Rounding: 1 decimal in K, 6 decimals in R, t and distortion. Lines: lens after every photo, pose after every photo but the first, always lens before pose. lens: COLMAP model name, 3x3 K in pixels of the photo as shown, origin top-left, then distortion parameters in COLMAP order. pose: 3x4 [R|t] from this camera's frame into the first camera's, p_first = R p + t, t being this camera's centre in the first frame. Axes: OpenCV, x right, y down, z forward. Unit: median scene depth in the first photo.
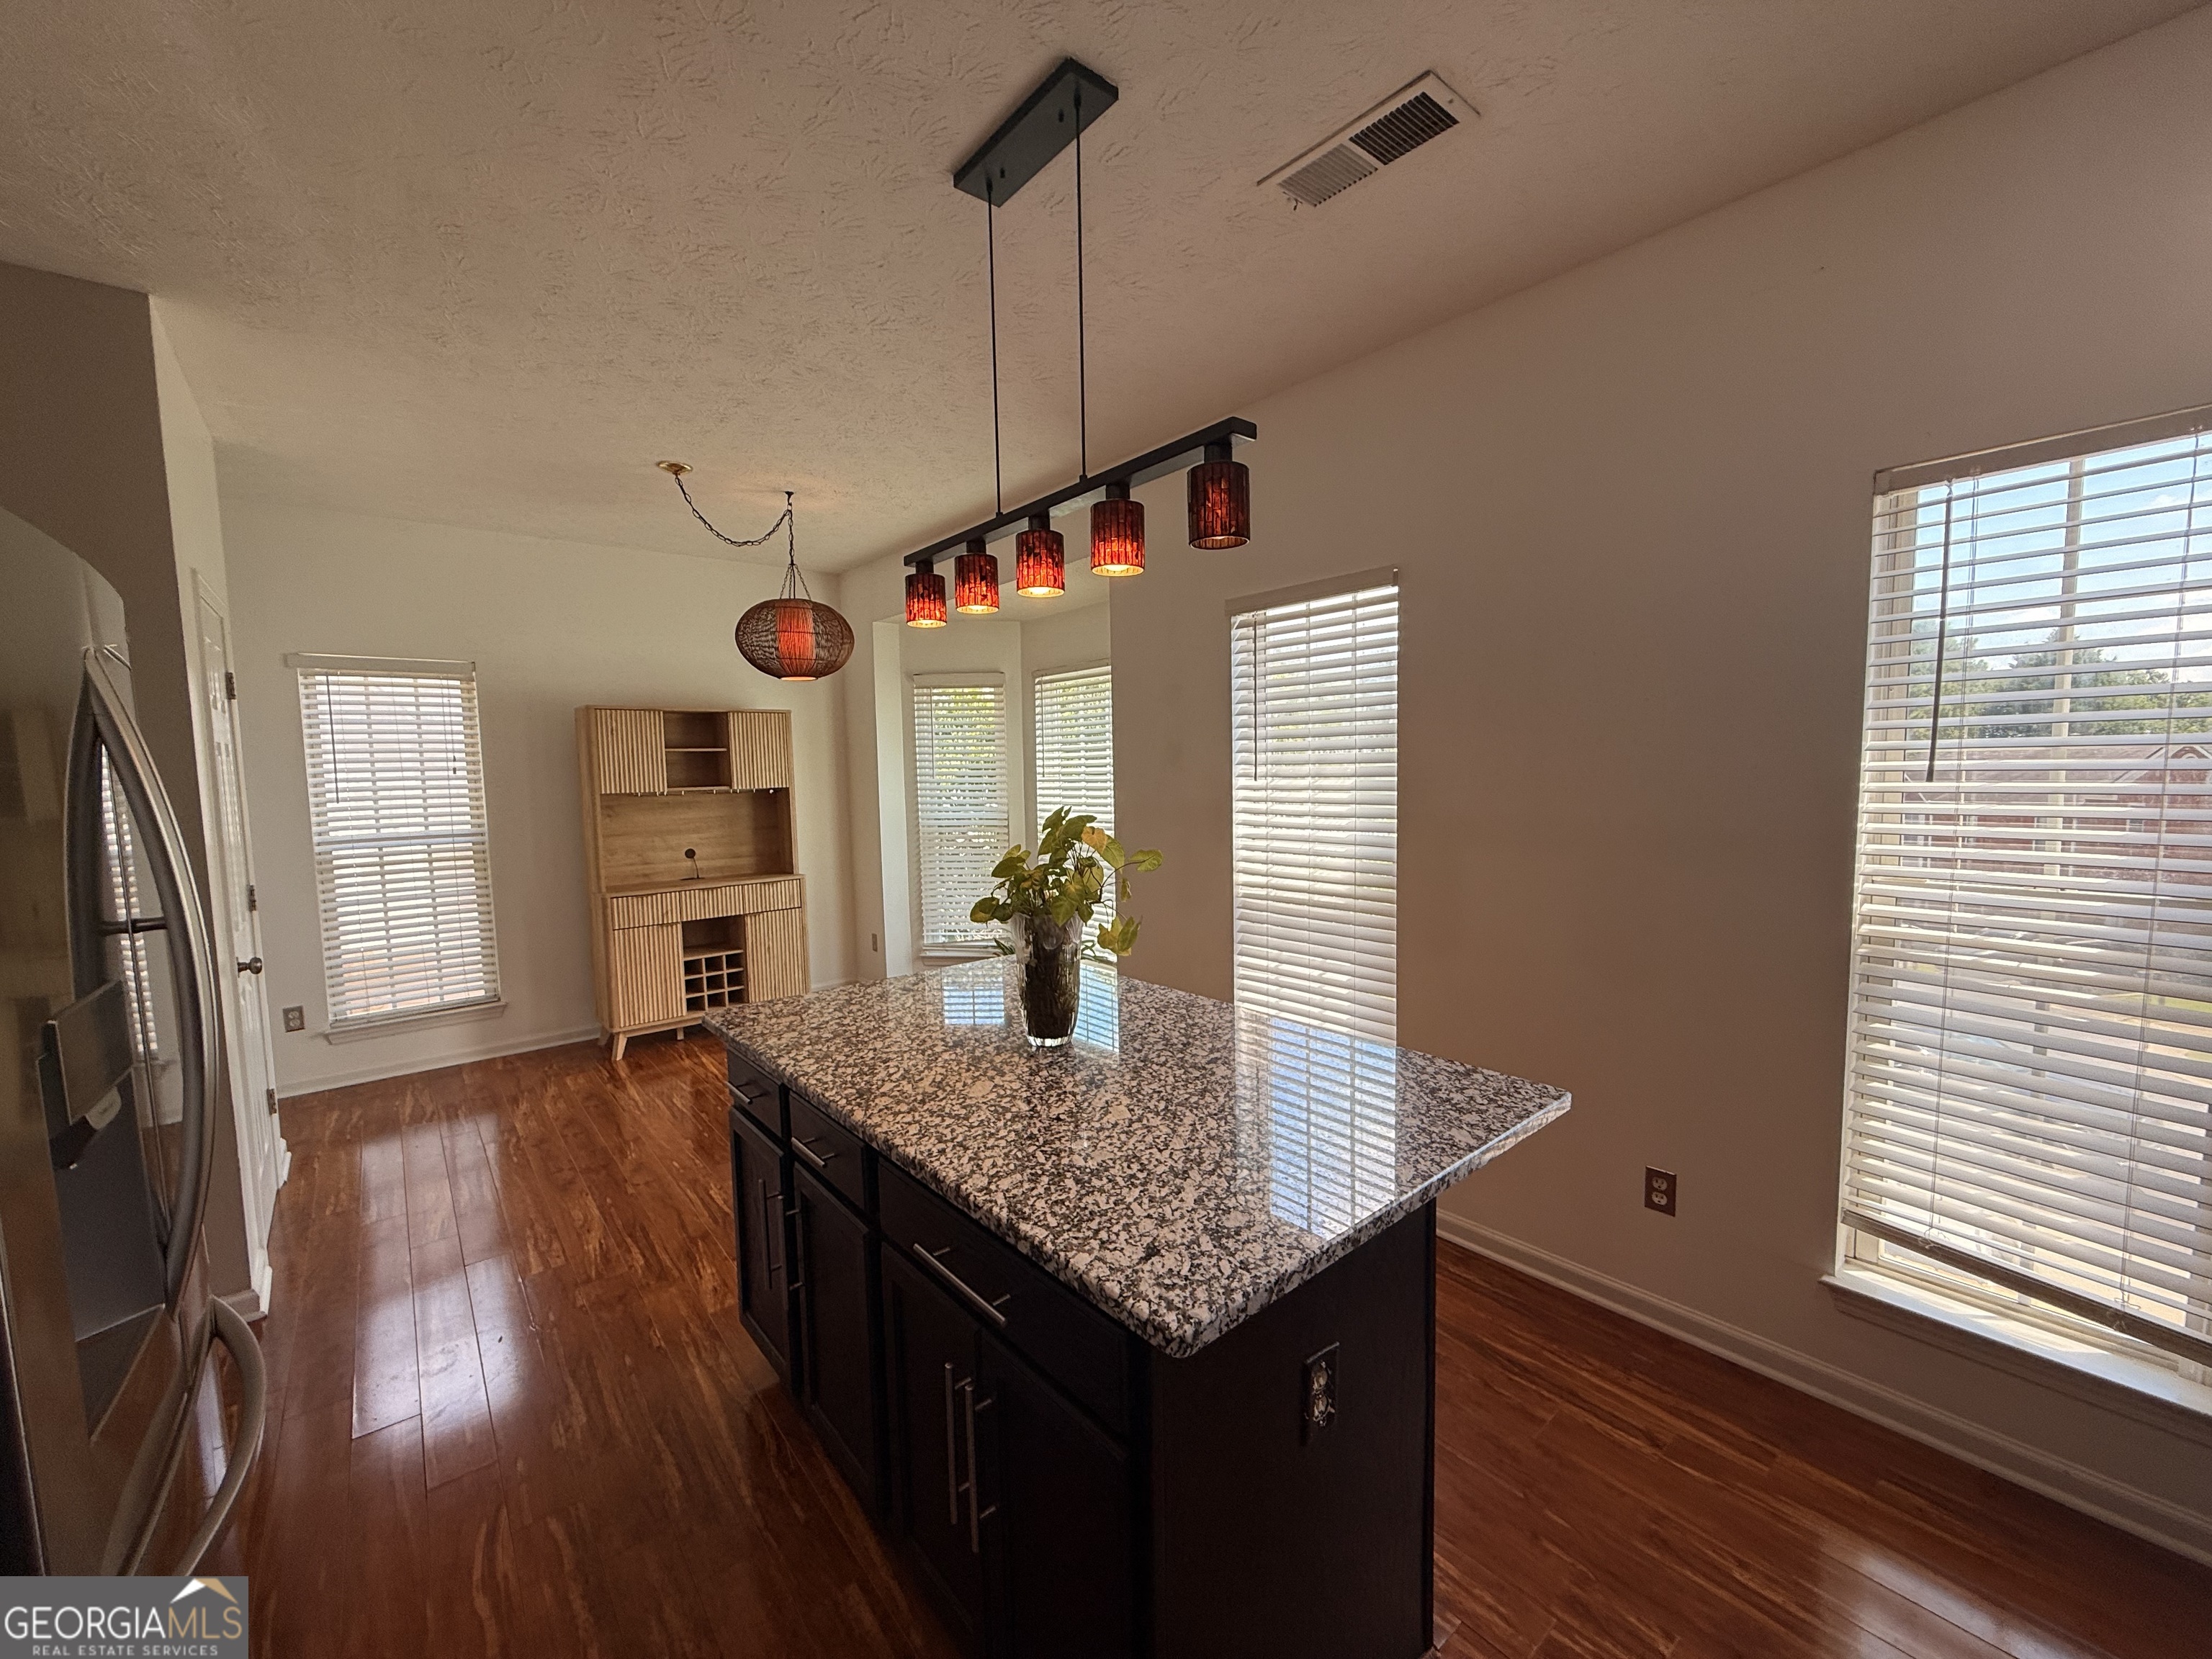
lens RADIAL K [[870.8, 0, 1100.0], [0, 870.8, 831.5], [0, 0, 1]] dist [-0.000053, 0.000034]
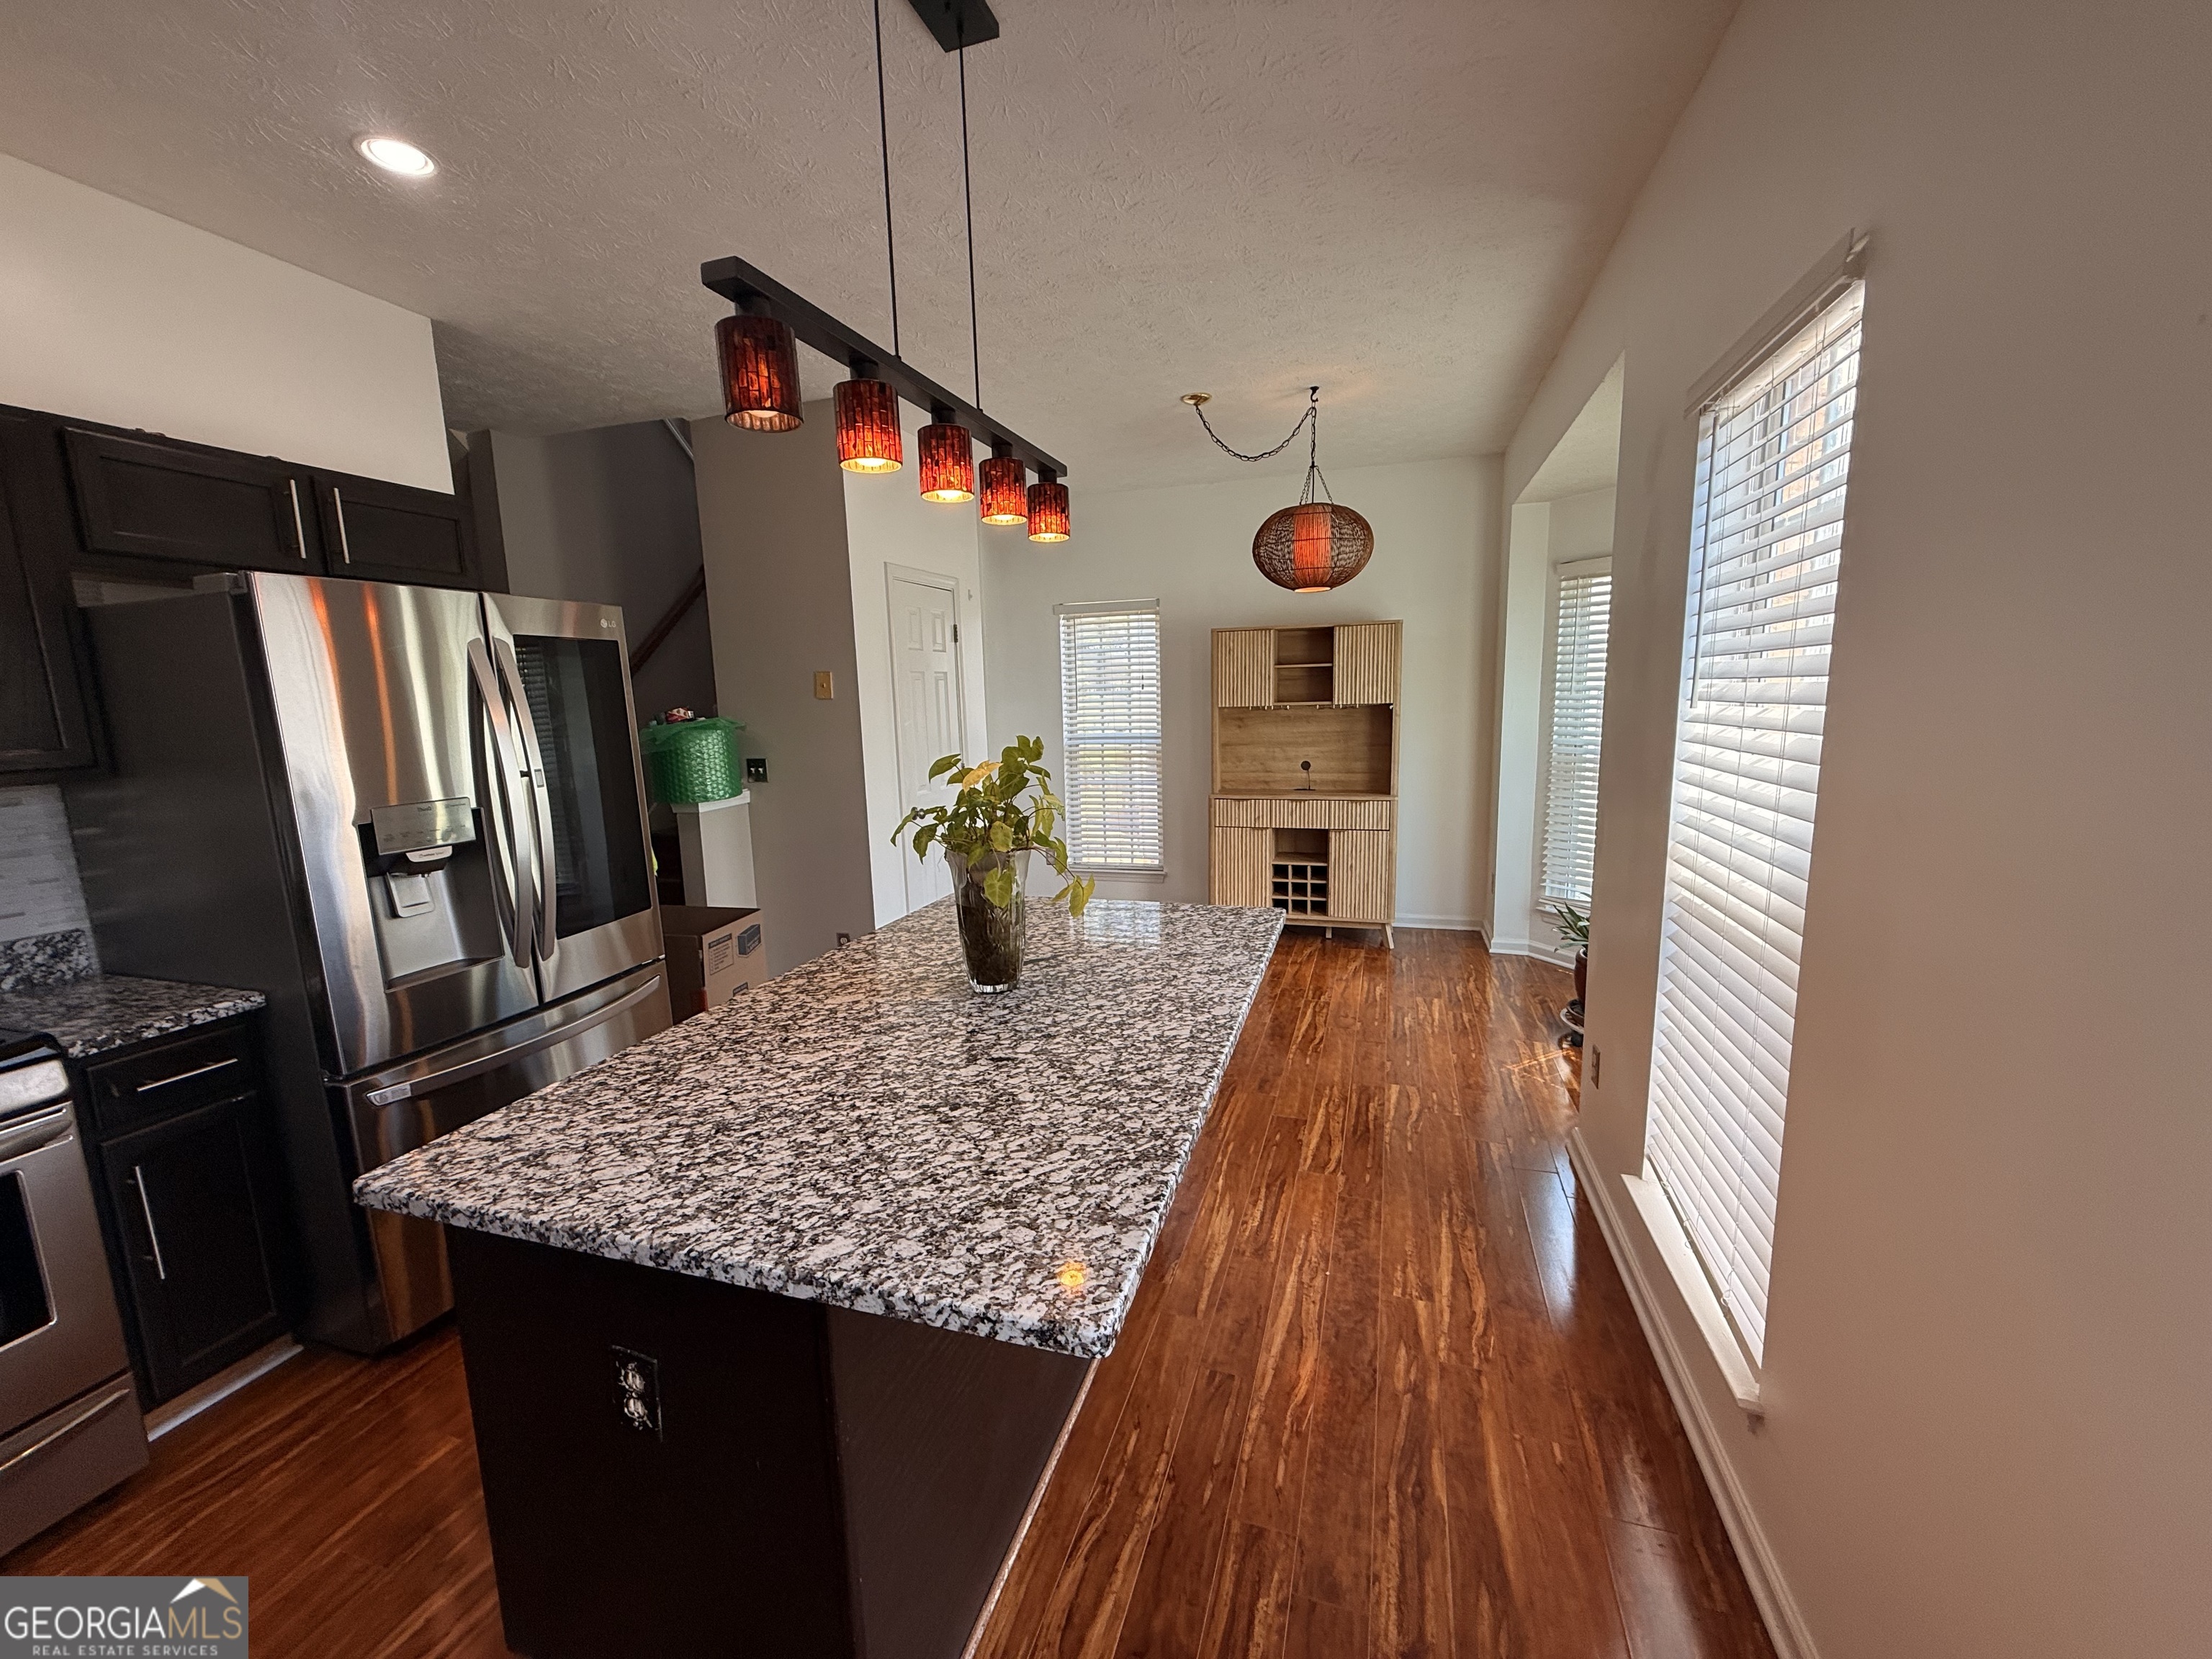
lens RADIAL K [[870.8, 0, 1100.0], [0, 870.8, 831.5], [0, 0, 1]] dist [-0.000053, 0.000034]
pose [[0.537749, 0.136444, -0.831991, 0.719092], [-0.050754, 0.990267, 0.129597, -0.049345], [0.841576, -0.027464, 0.539440, 0.561685]]
